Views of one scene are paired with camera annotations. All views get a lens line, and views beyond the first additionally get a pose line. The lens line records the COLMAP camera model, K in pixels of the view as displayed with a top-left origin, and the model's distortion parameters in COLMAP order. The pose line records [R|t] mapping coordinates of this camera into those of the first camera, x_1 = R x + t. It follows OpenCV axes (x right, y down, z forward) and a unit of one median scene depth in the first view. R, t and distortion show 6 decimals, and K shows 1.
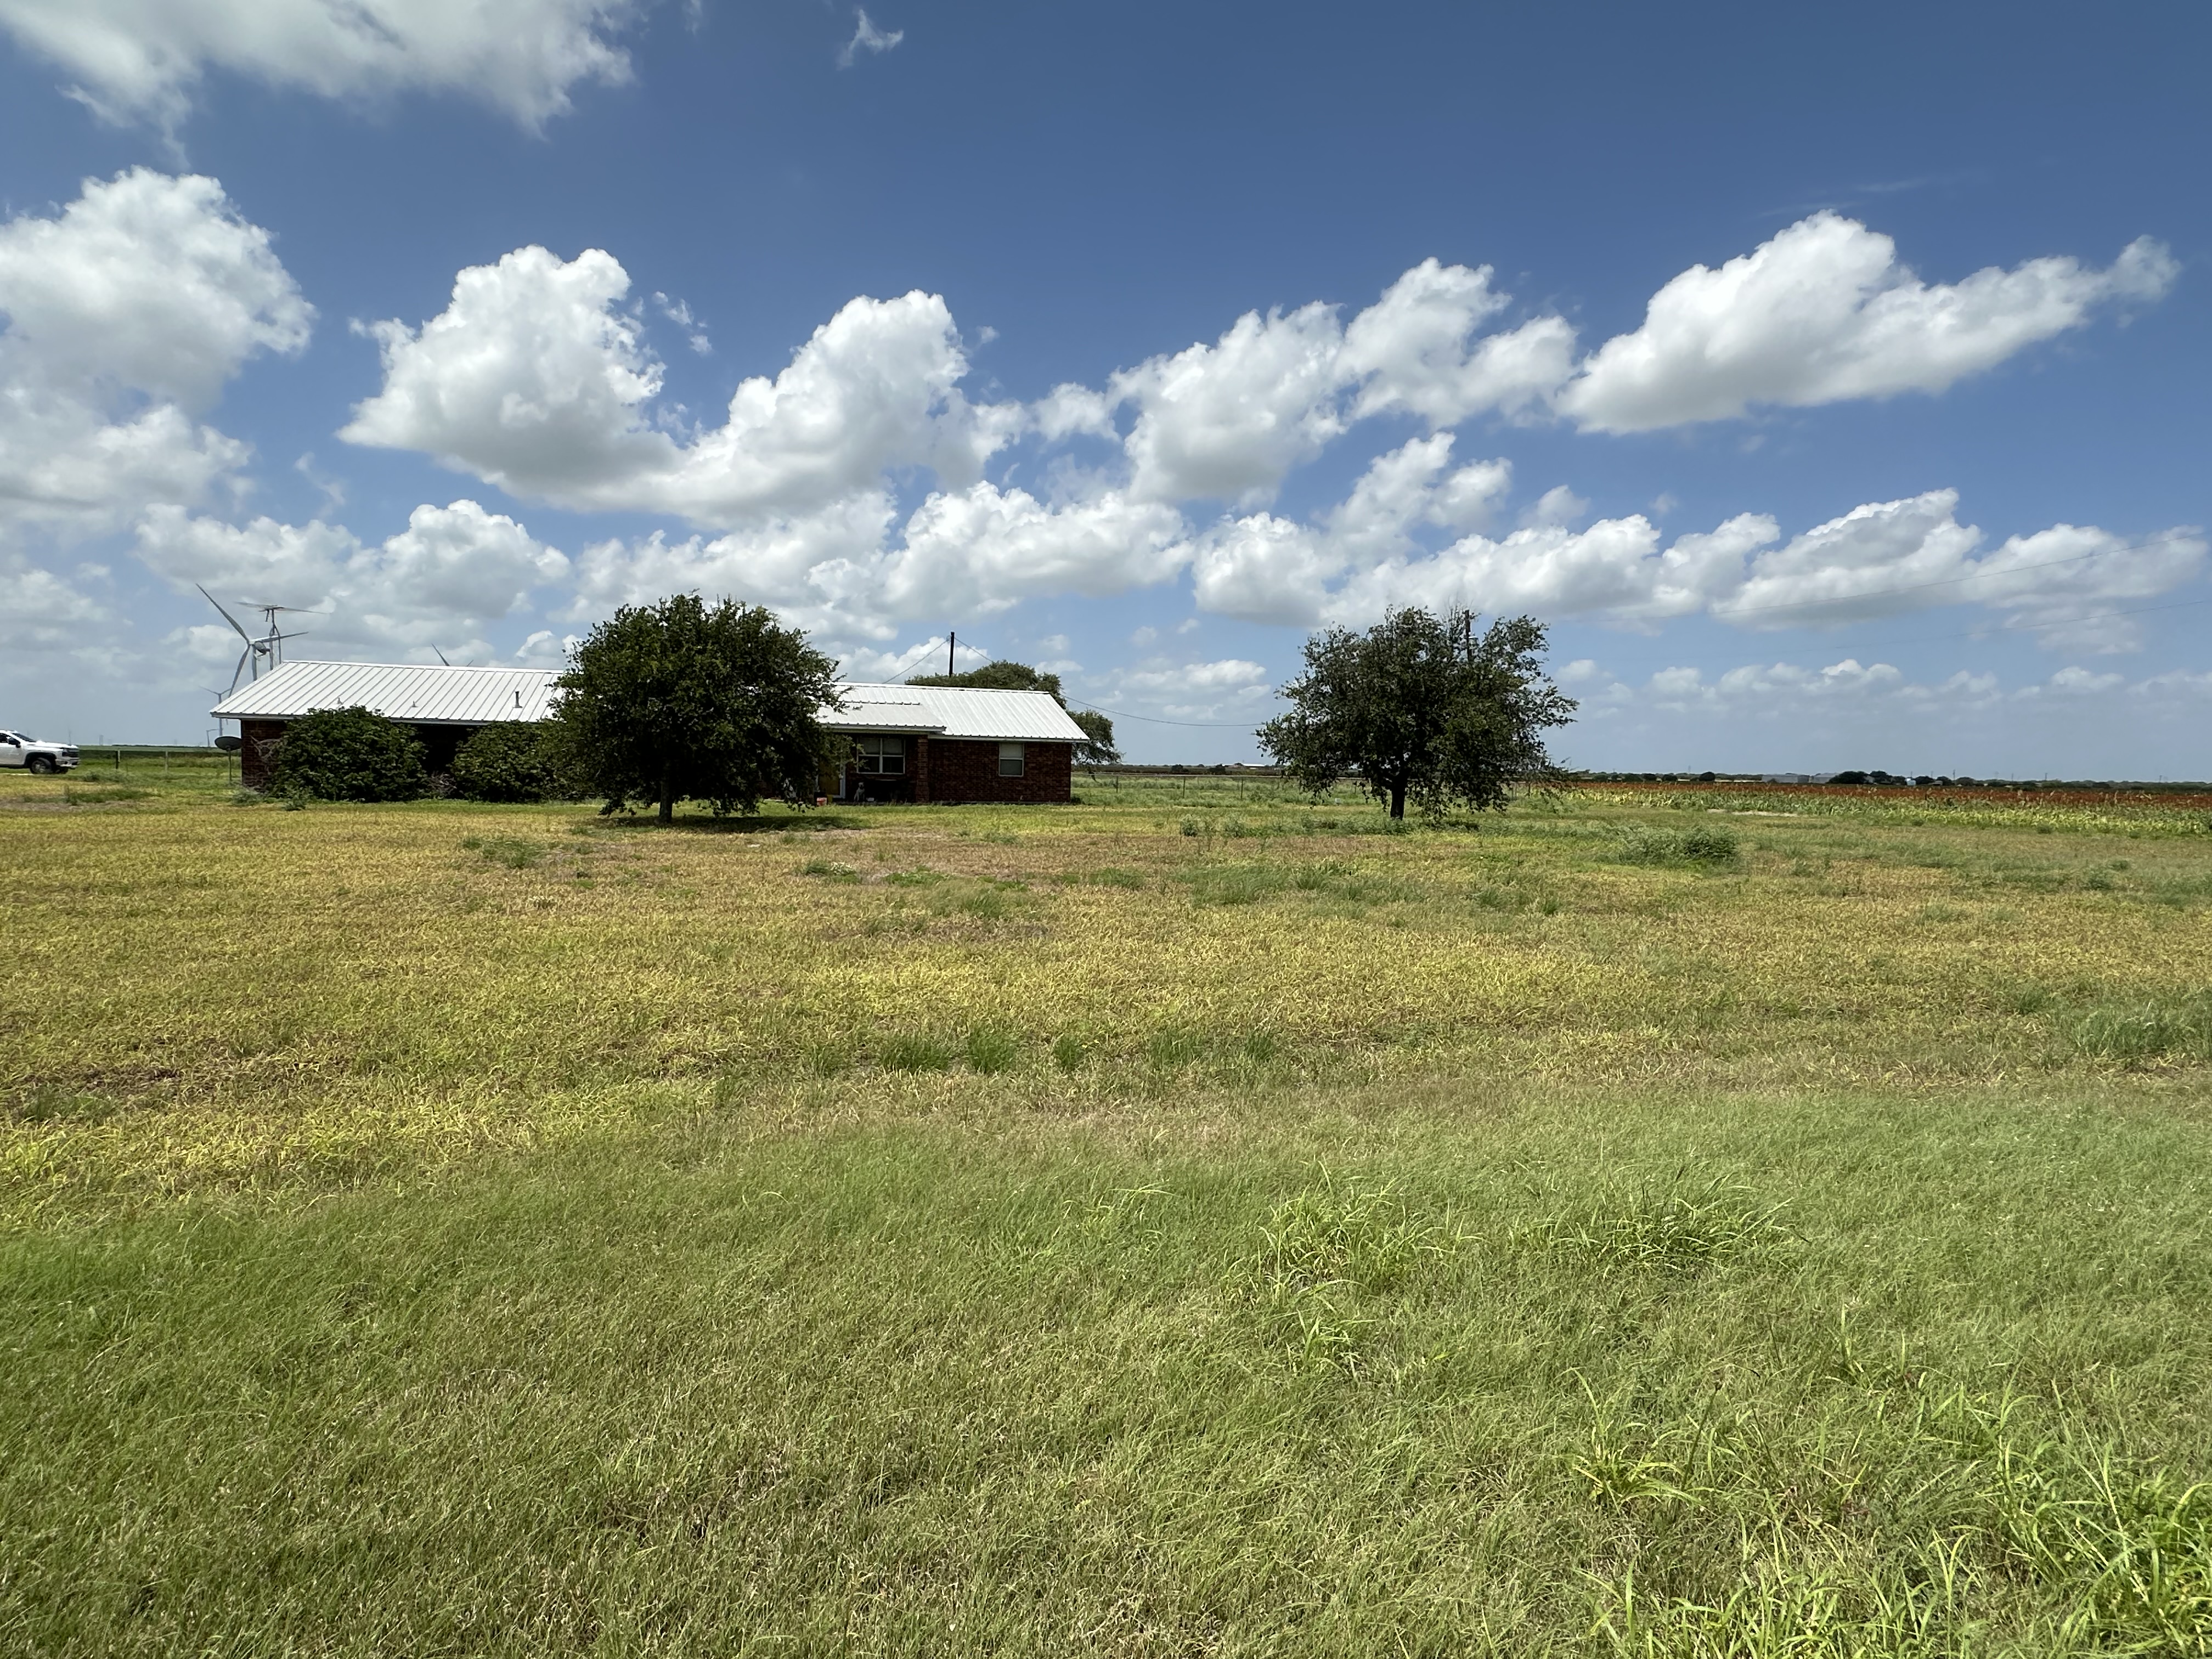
lens RADIAL K [[1100.8, 0, 1103.0], [0, 1100.8, 837.0], [0, 0, 1]] dist [0.002636, 0.000244]
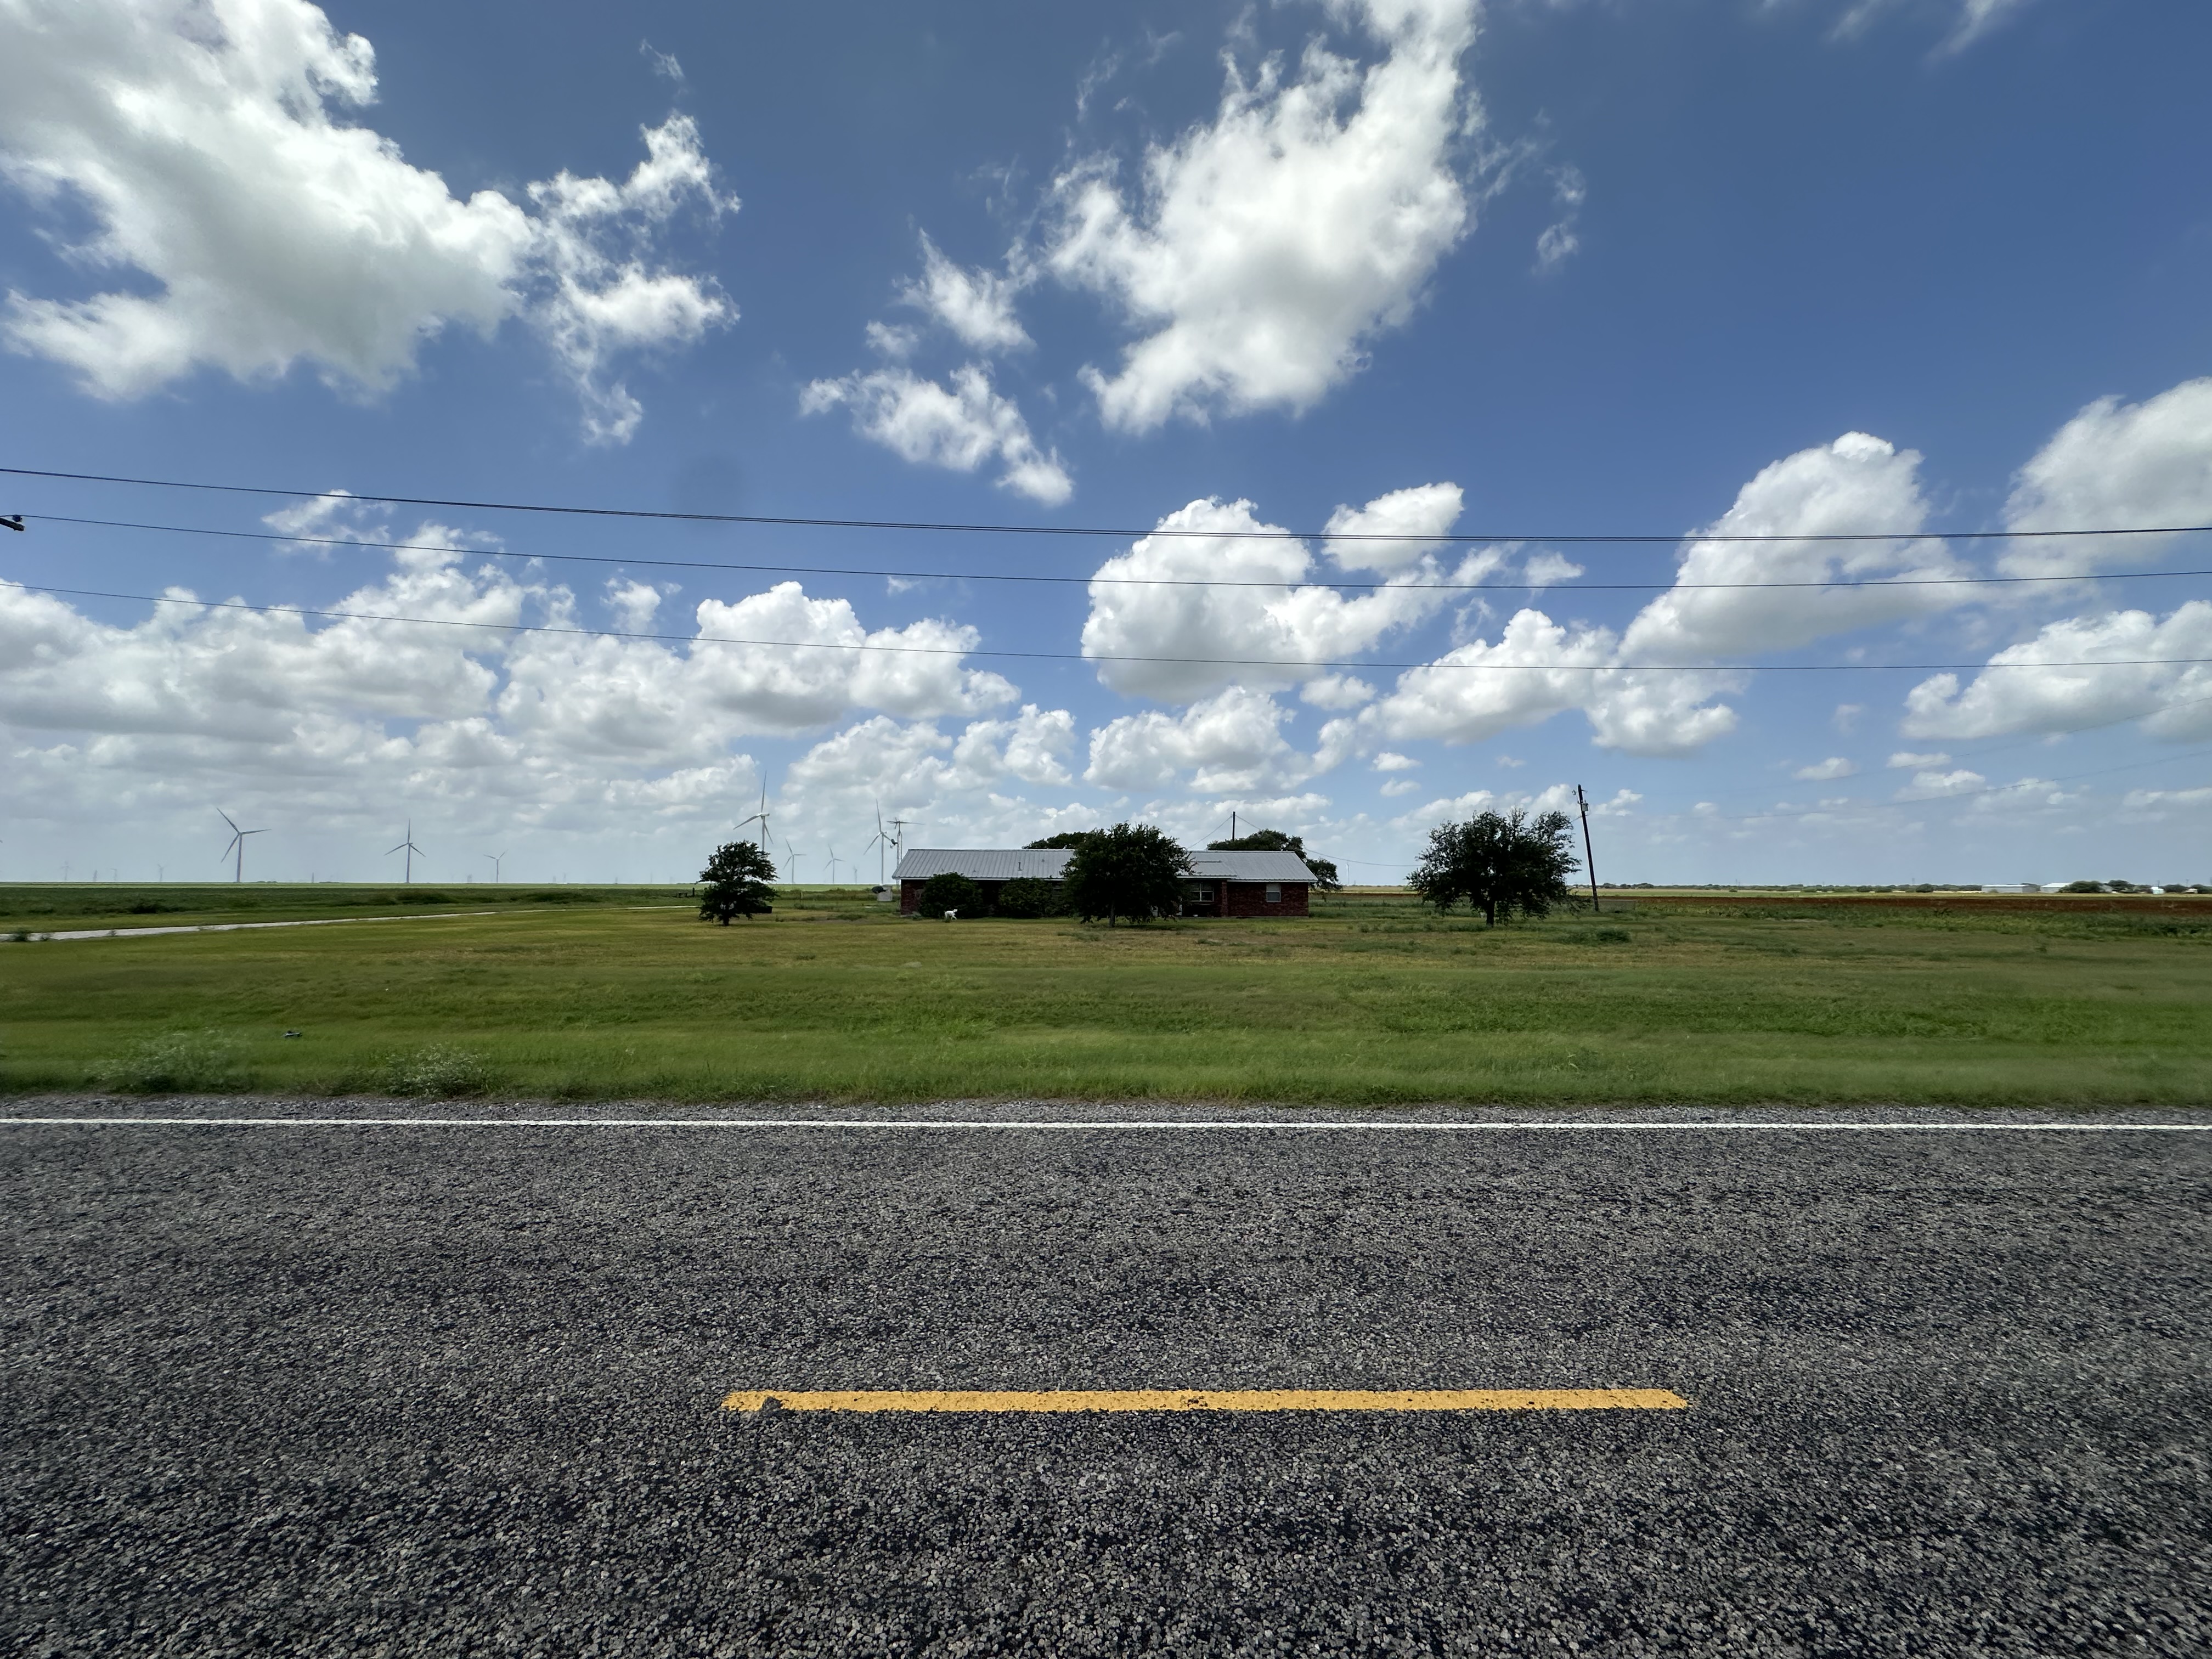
lens RADIAL K [[874.5, 0, 1092.3], [0, 874.5, 832.0], [0, 0, 1]] dist [0.000159, -0.000054]
pose [[0.959697, -0.034952, -0.278855, 0.044050], [-0.001089, 0.991766, -0.128058, 0.018838], [0.281035, 0.123201, 0.951757, -0.575167]]
